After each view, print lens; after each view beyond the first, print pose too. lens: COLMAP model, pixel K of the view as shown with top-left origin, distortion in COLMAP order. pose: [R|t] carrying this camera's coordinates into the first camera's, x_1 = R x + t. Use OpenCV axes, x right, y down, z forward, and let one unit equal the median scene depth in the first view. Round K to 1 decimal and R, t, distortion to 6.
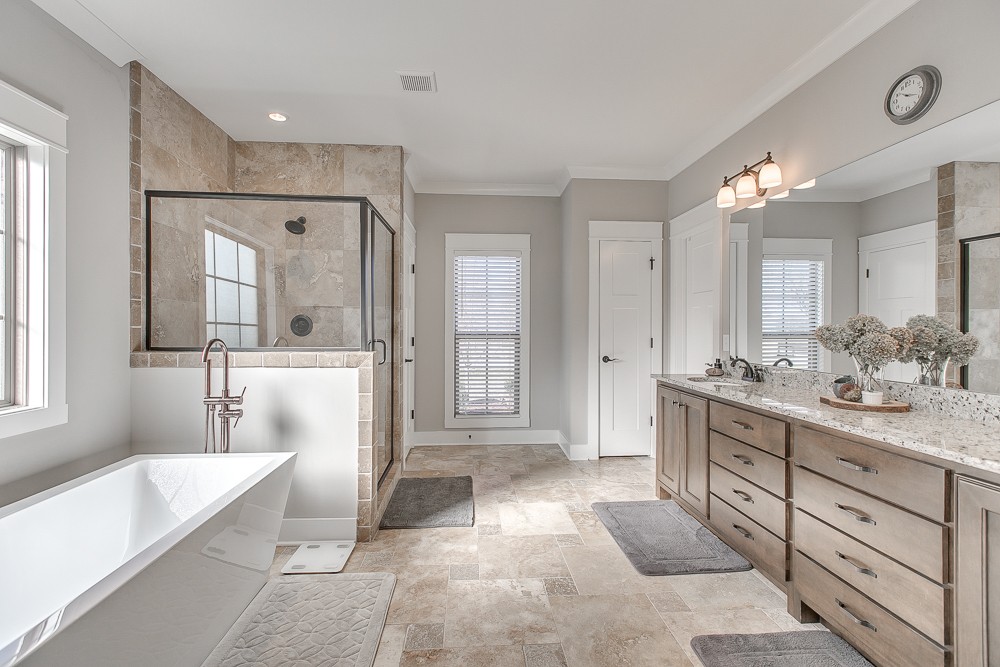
lens RADIAL K [[444.1, 0, 493.8], [0, 444.1, 327.9], [0, 0, 1]] dist [-0.000242, -0.000742]
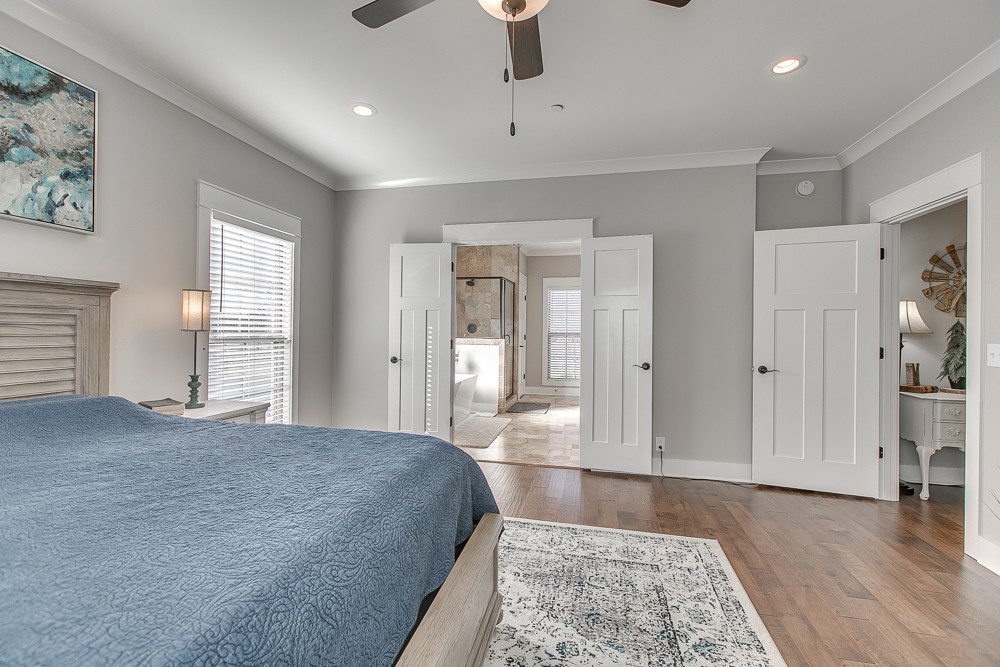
lens RADIAL K [[444.1, 0, 496.3], [0, 444.1, 328.0], [0, 0, 1]] dist [-0.000242, -0.000742]
pose [[0.962228, 0.006089, -0.272176, 0.300755], [-0.008514, 0.999934, -0.007731, 0.010977], [0.272111, 0.009756, 0.962216, -1.180302]]
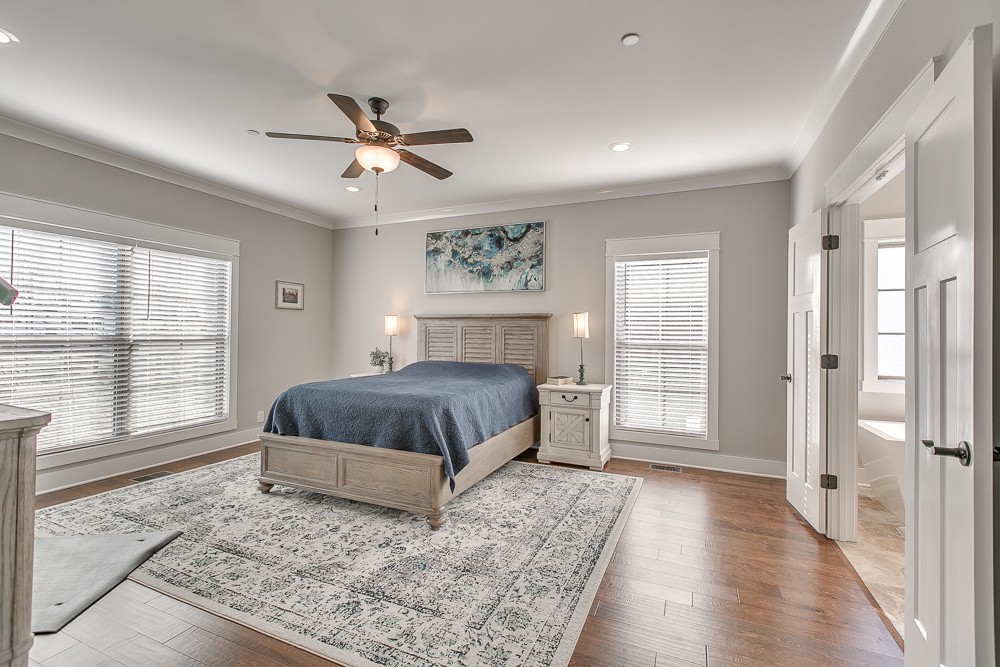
lens RADIAL K [[444.1, 0, 500.0], [0, 444.1, 331.9], [0, 0, 1]] dist [-0.000242, -0.000742]
pose [[-0.451023, -0.006615, -0.892488, 0.881749], [-0.013850, 0.999904, -0.000412, 0.000105], [0.892405, 0.012175, -0.451071, -0.101777]]
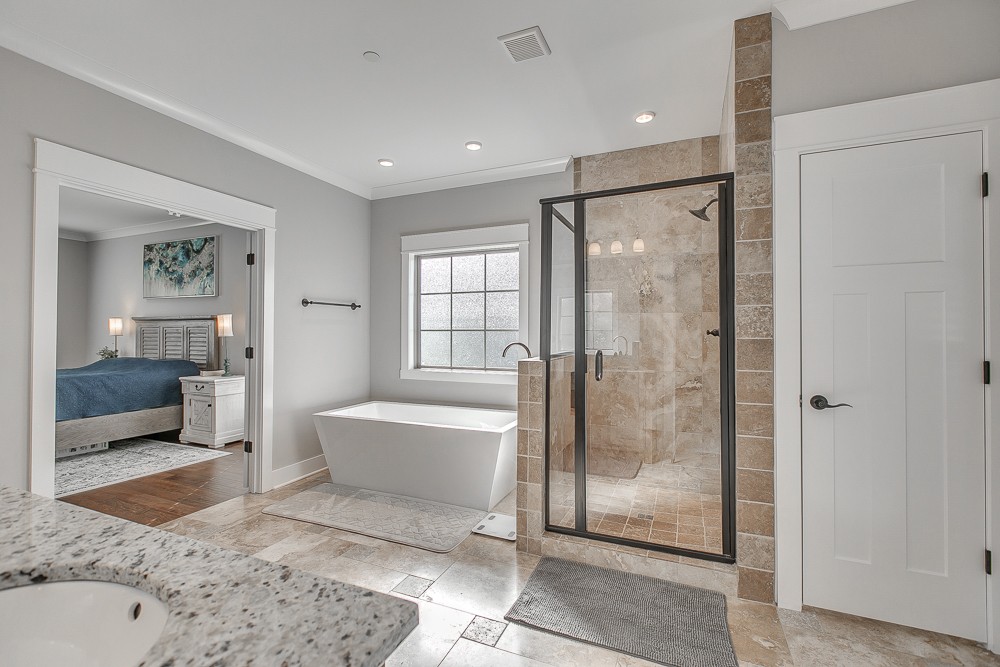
lens RADIAL K [[444.1, 0, 498.9], [0, 444.1, 324.2], [0, 0, 1]] dist [-0.000242, -0.000742]
pose [[-0.451283, -0.004360, -0.892370, 0.521589], [-0.000467, 0.999989, -0.004650, -0.022270], [0.892381, -0.001682, -0.451280, 1.143332]]
